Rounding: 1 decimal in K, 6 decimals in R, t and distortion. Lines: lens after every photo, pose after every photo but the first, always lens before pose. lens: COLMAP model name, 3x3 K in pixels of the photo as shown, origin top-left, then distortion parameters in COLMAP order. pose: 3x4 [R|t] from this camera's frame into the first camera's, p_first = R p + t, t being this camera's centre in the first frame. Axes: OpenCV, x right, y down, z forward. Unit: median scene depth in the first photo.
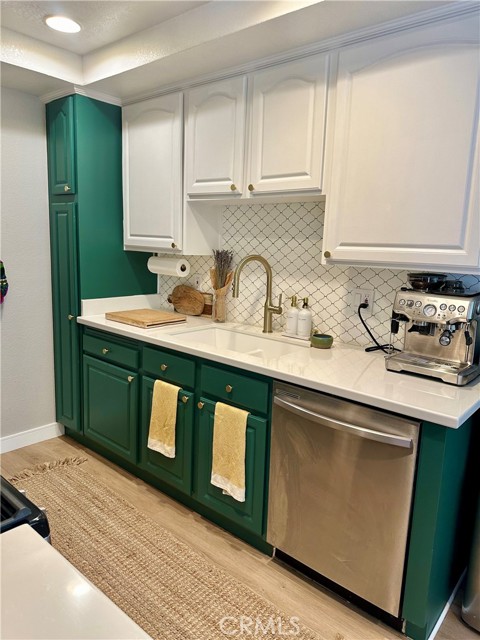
lens RADIAL K [[448.2, 0, 242.5], [0, 448.2, 319.1], [0, 0, 1]] dist [0.002367, -0.003767]
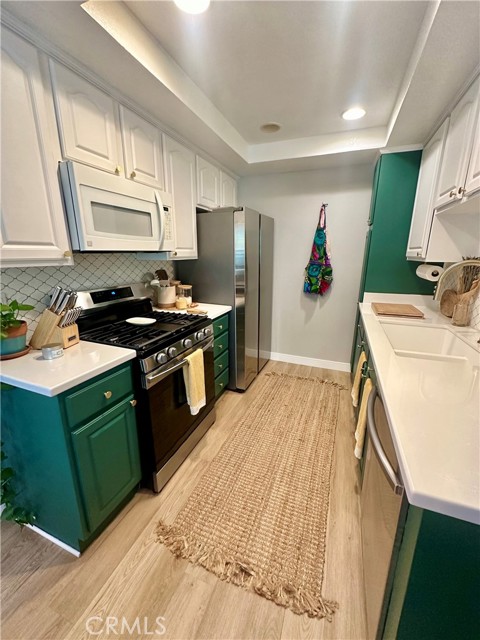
lens RADIAL K [[257.1, 0, 243.5], [0, 257.1, 319.1], [0, 0, 1]] dist [-0.009516, -0.000079]
pose [[0.327163, 0.193771, -0.924888, 0.371207], [-0.146449, 0.977322, 0.152953, -0.027764], [0.933551, 0.085408, 0.348121, 0.320567]]
